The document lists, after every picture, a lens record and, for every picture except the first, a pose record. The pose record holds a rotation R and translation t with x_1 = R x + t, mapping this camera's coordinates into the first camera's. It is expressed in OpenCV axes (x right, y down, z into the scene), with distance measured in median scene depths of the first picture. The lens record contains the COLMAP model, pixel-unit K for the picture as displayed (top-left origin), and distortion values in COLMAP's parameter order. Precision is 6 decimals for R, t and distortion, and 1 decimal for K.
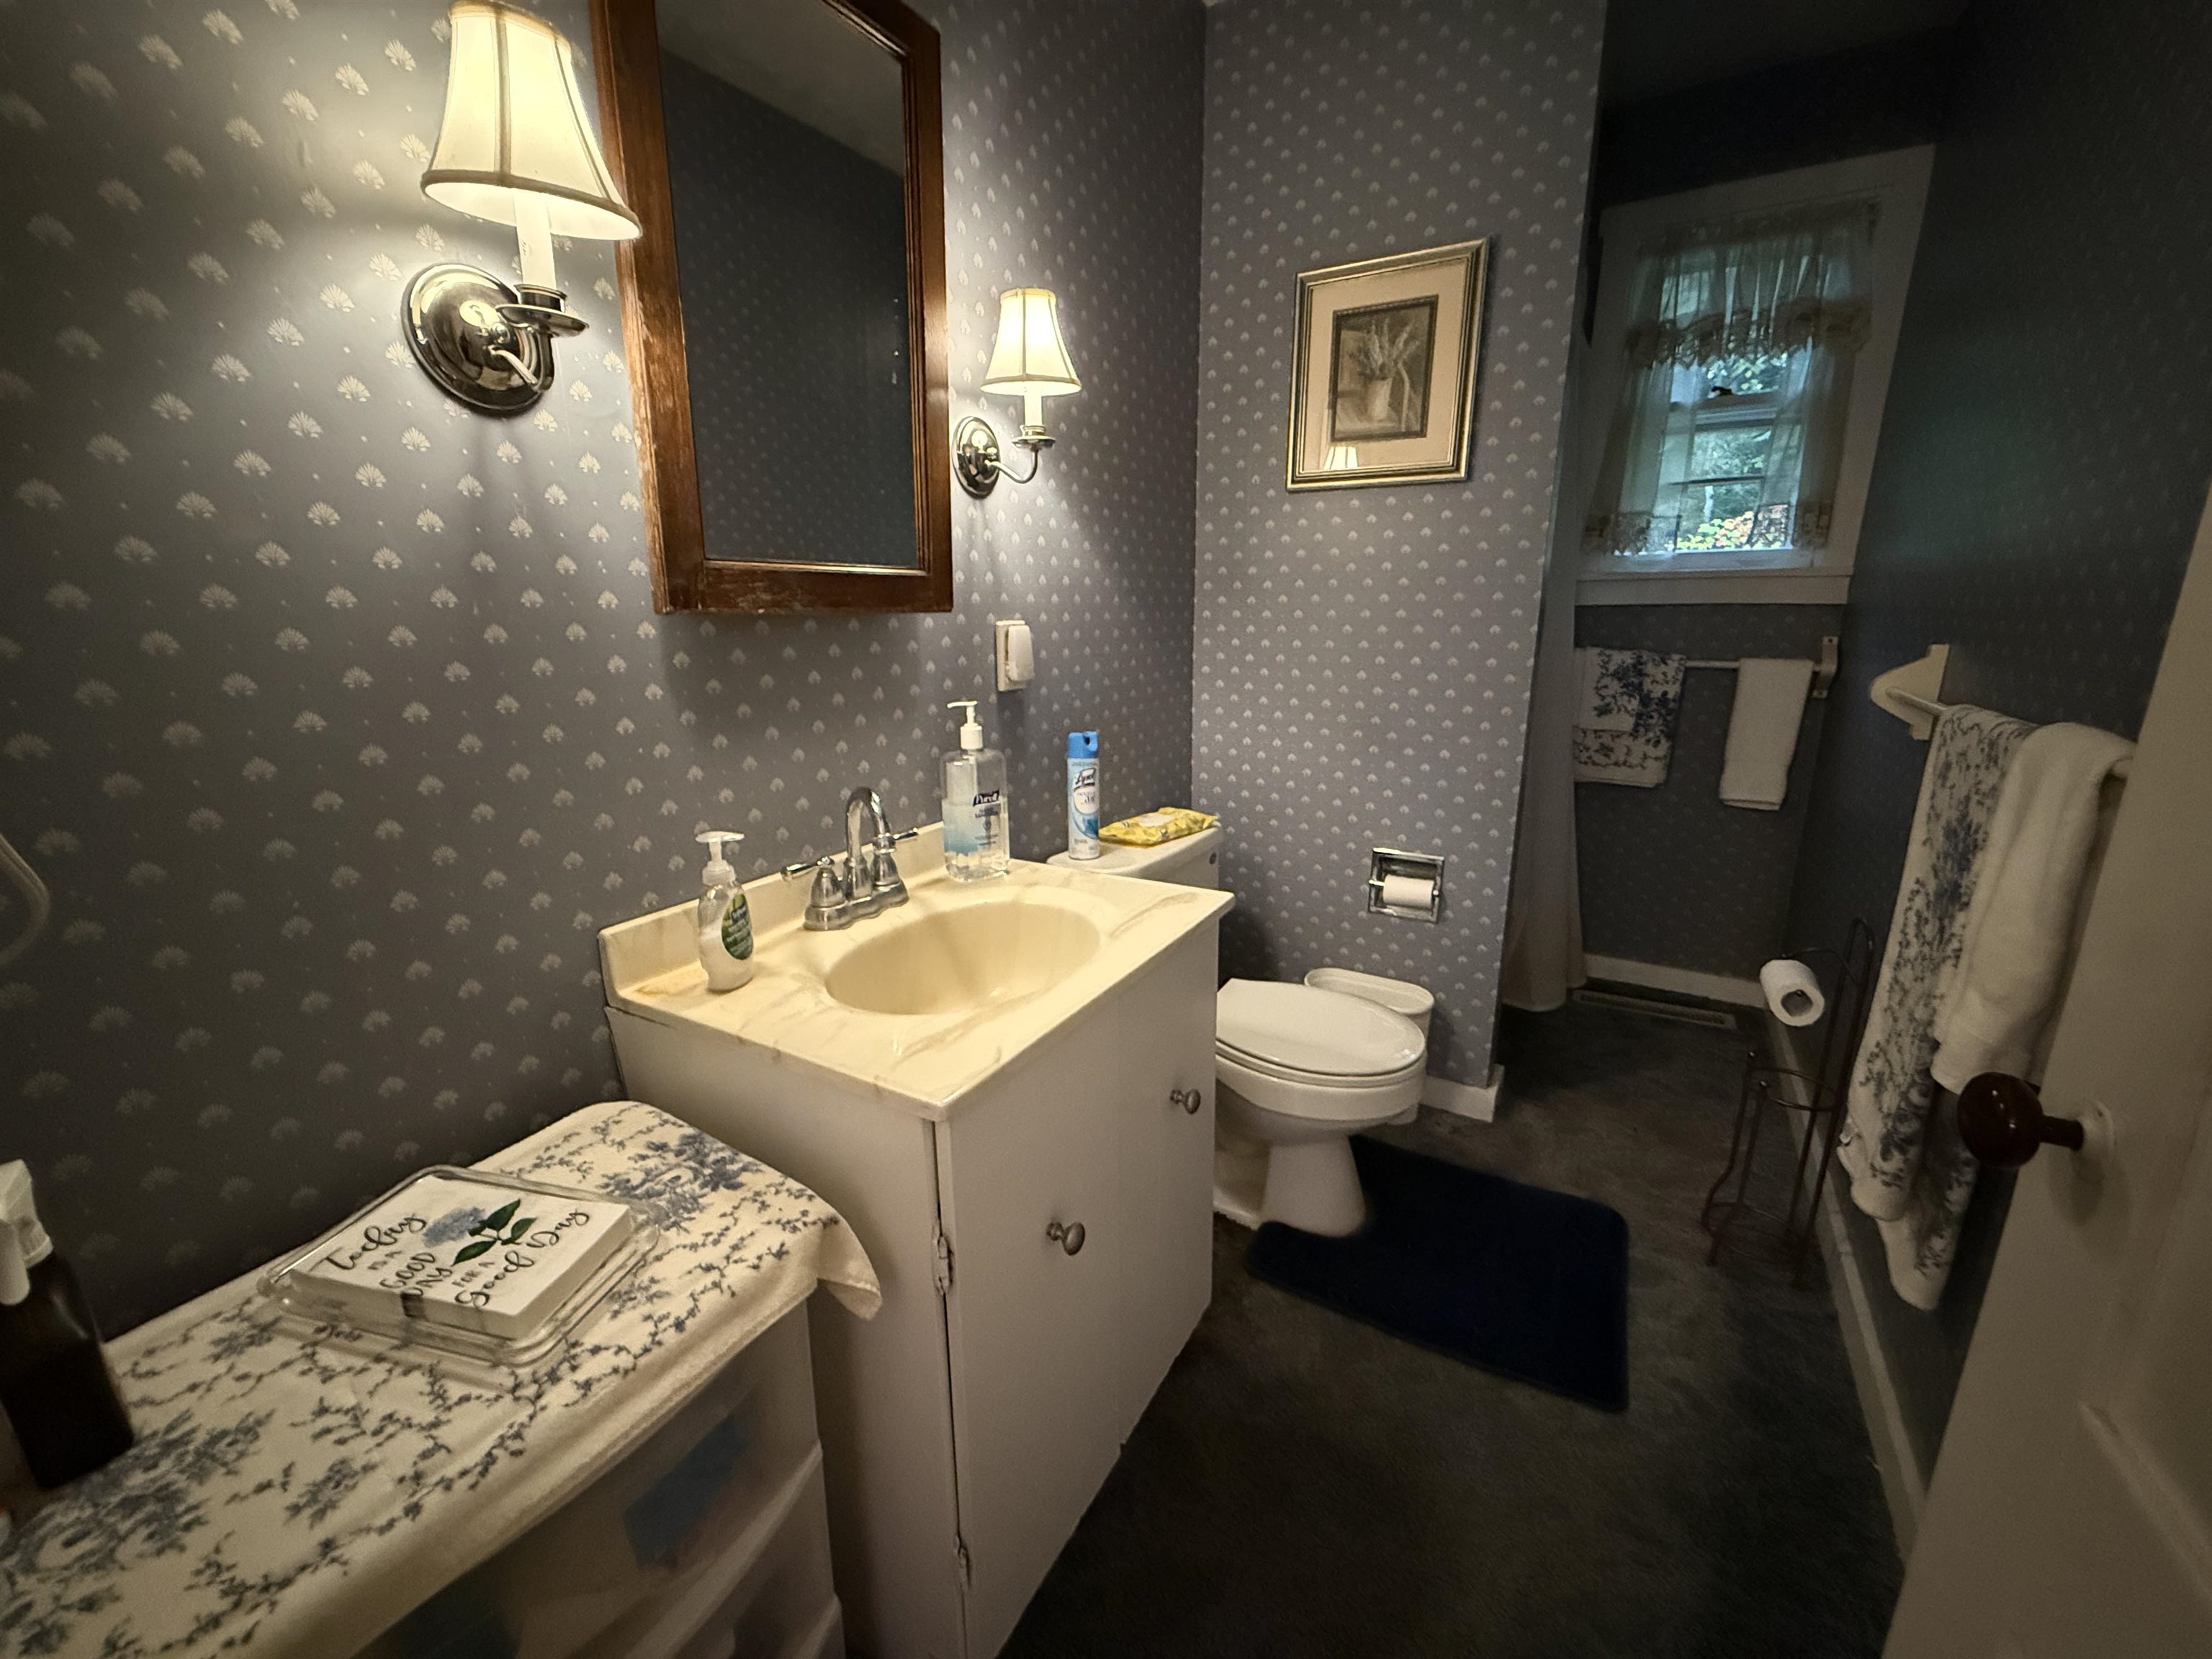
lens RADIAL K [[879.9, 0, 1106.0], [0, 879.9, 829.5], [0, 0, 1]] dist [0.000715, 0.000102]
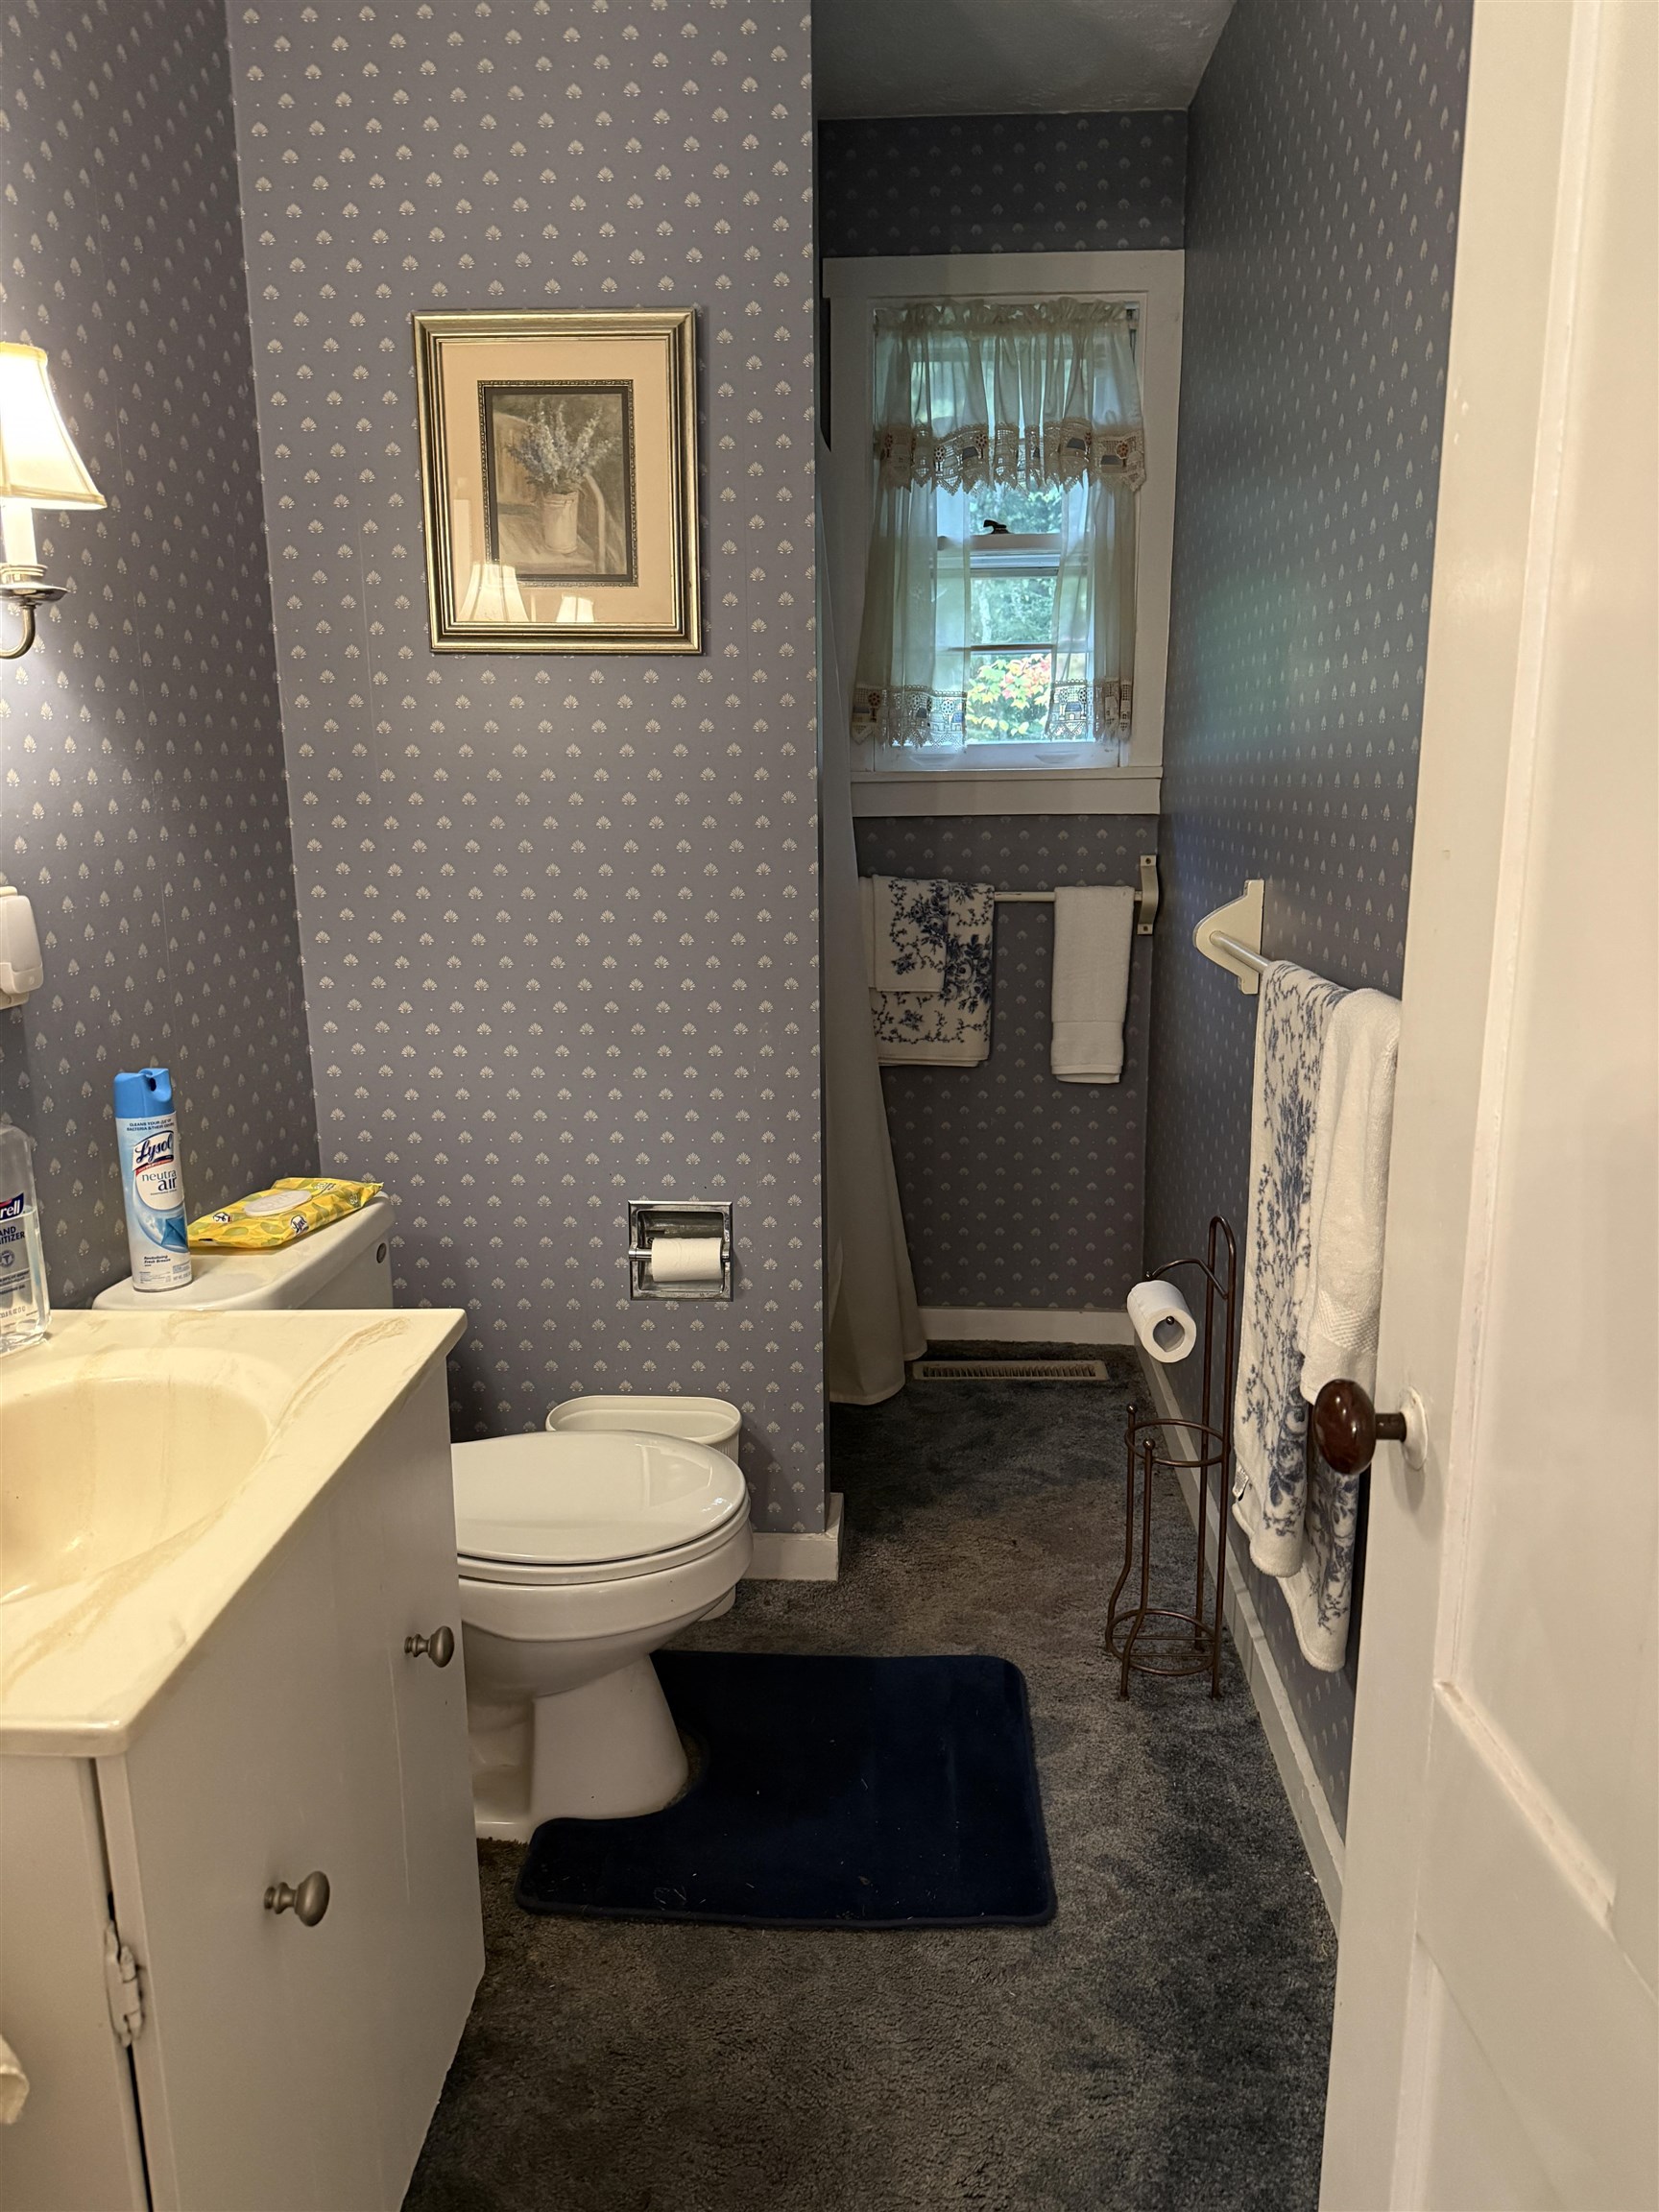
lens RADIAL K [[1502.5, 0, 829.5], [0, 1502.5, 1106.0], [0, 0, 1]] dist [0.134065, -0.184387]
pose [[0.889433, -0.096480, 0.446766, -0.063322], [0.114058, 0.993395, -0.012543, -0.019599], [-0.442605, 0.062113, 0.894563, -0.080787]]
